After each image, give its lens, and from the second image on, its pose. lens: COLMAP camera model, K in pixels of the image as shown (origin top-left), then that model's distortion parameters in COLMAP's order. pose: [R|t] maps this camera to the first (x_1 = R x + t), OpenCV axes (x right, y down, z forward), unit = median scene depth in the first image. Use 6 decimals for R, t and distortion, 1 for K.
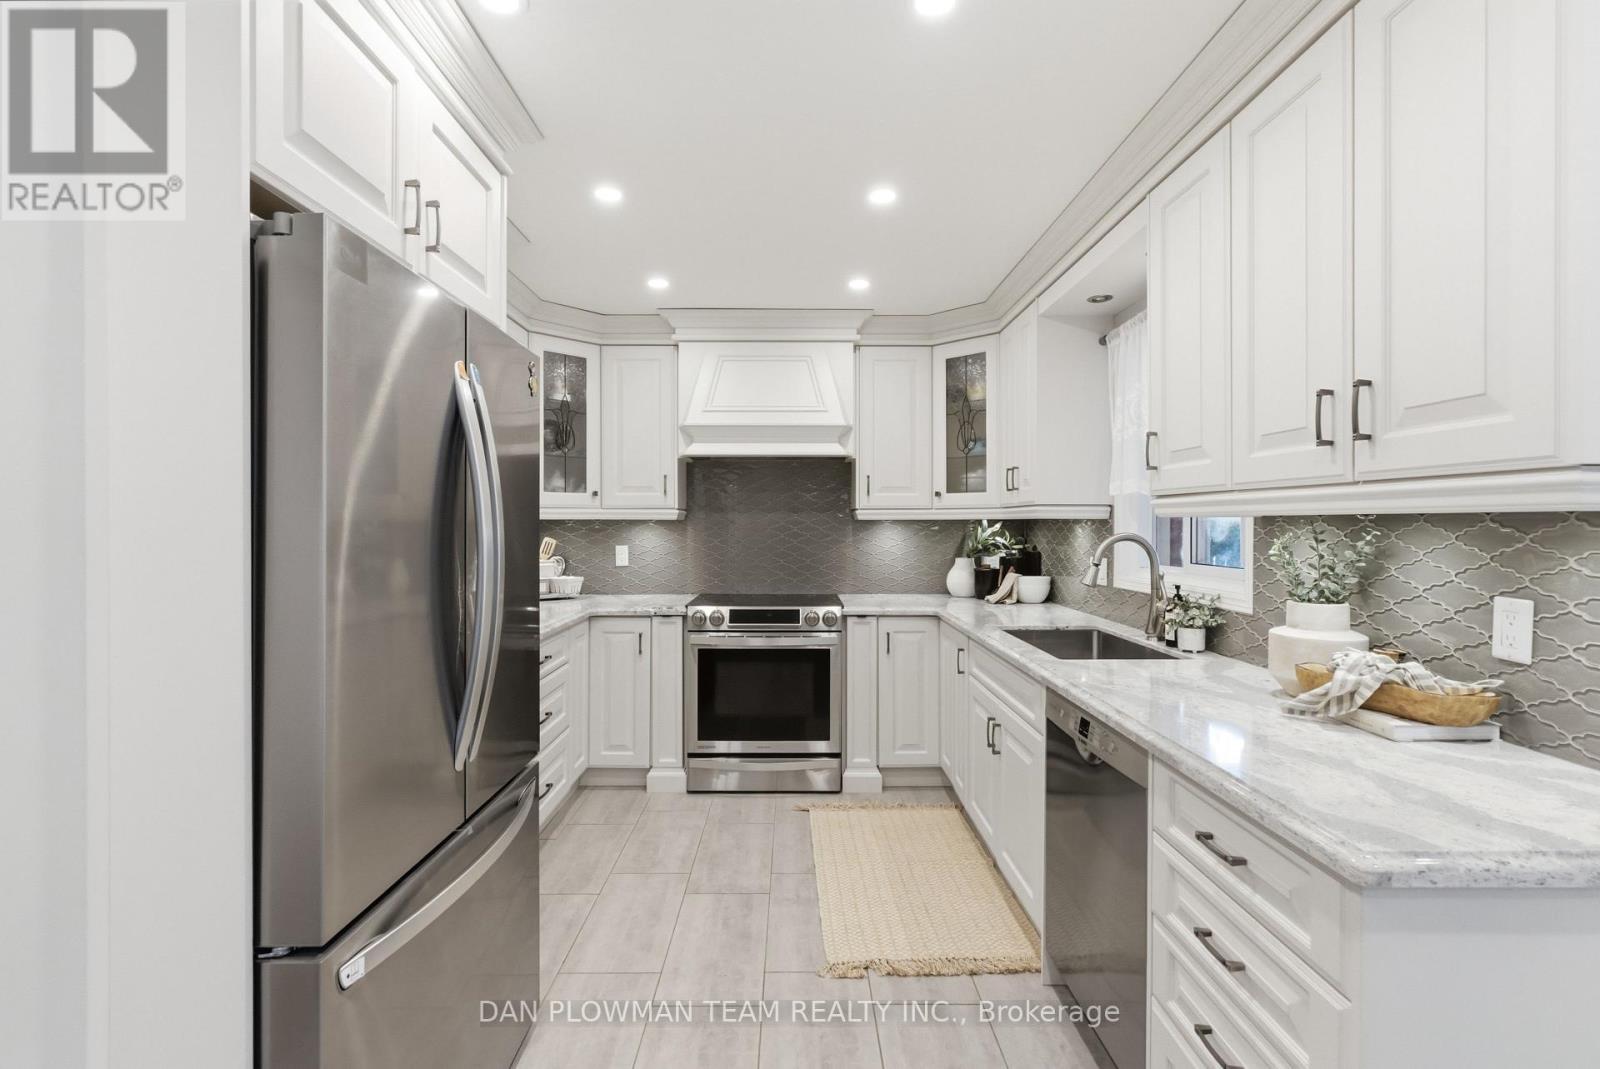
lens RADIAL K [[730.4, 0, 801.7], [0, 730.4, 522.9], [0, 0, 1]] dist [-0.008565, 0.000548]
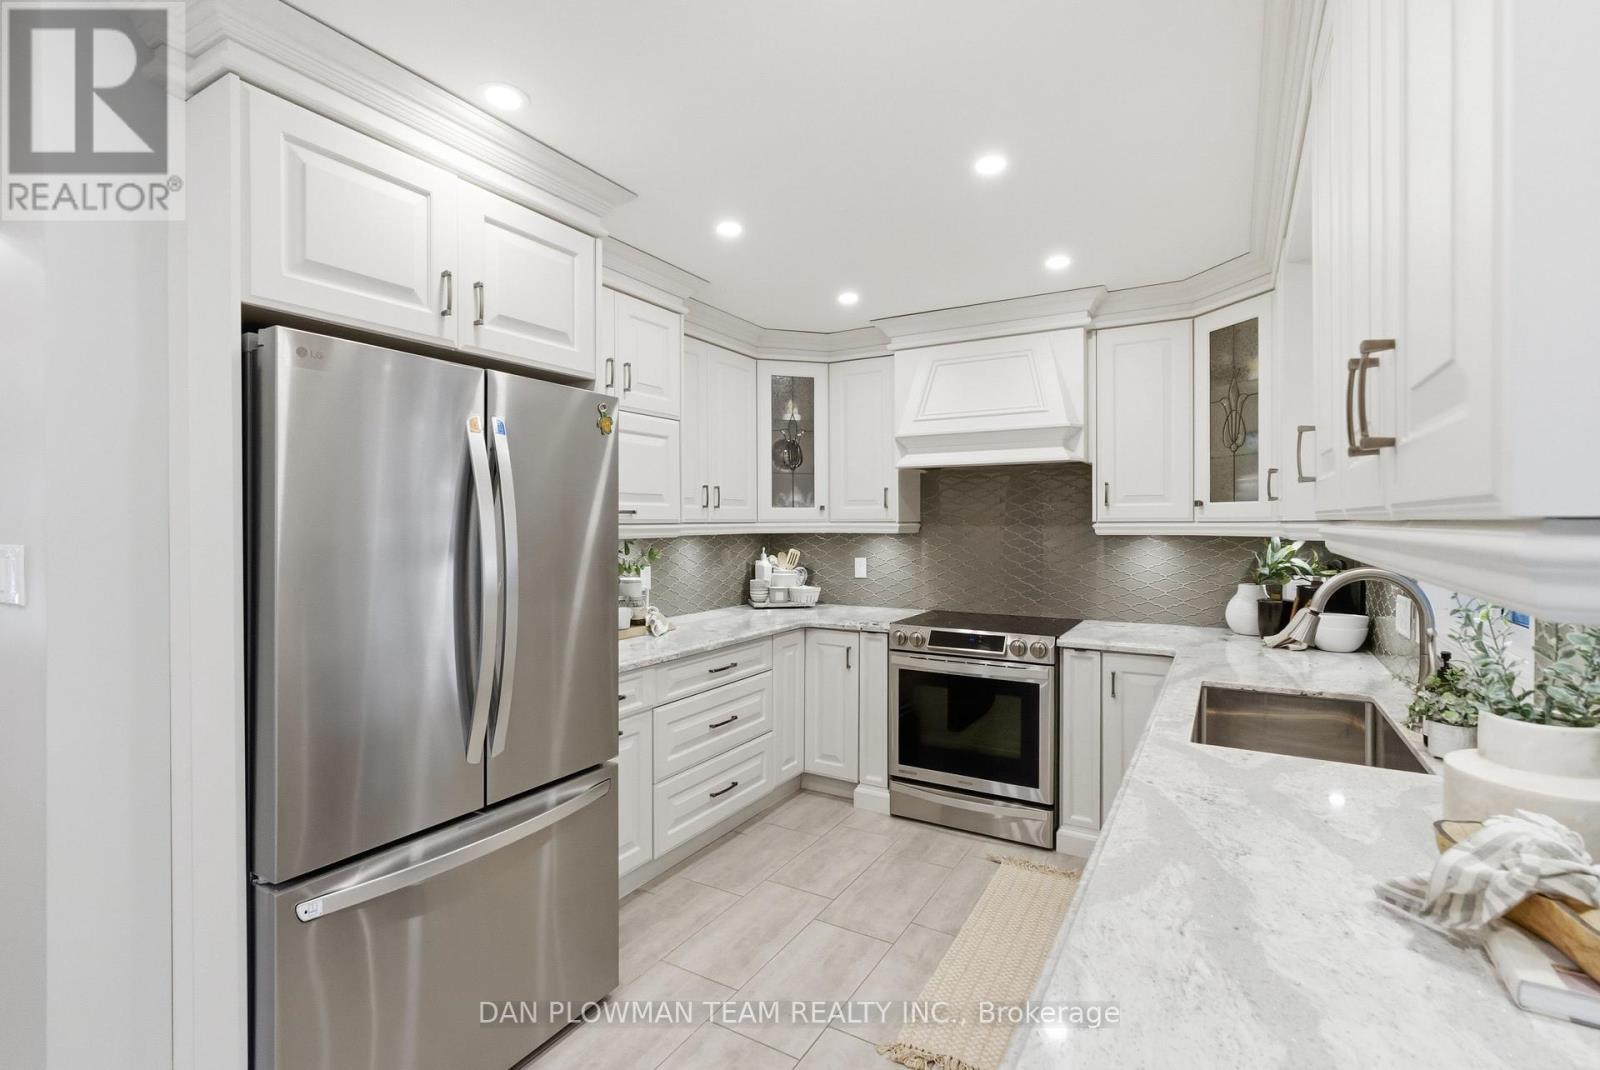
lens RADIAL K [[730.4, 0, 806.5], [0, 730.4, 524.9], [0, 0, 1]] dist [-0.008565, 0.000548]
pose [[0.857843, 0.000705, -0.513912, 0.243127], [0.001256, 0.999993, 0.003468, -0.020750], [0.513911, -0.003621, 0.857836, 0.107178]]
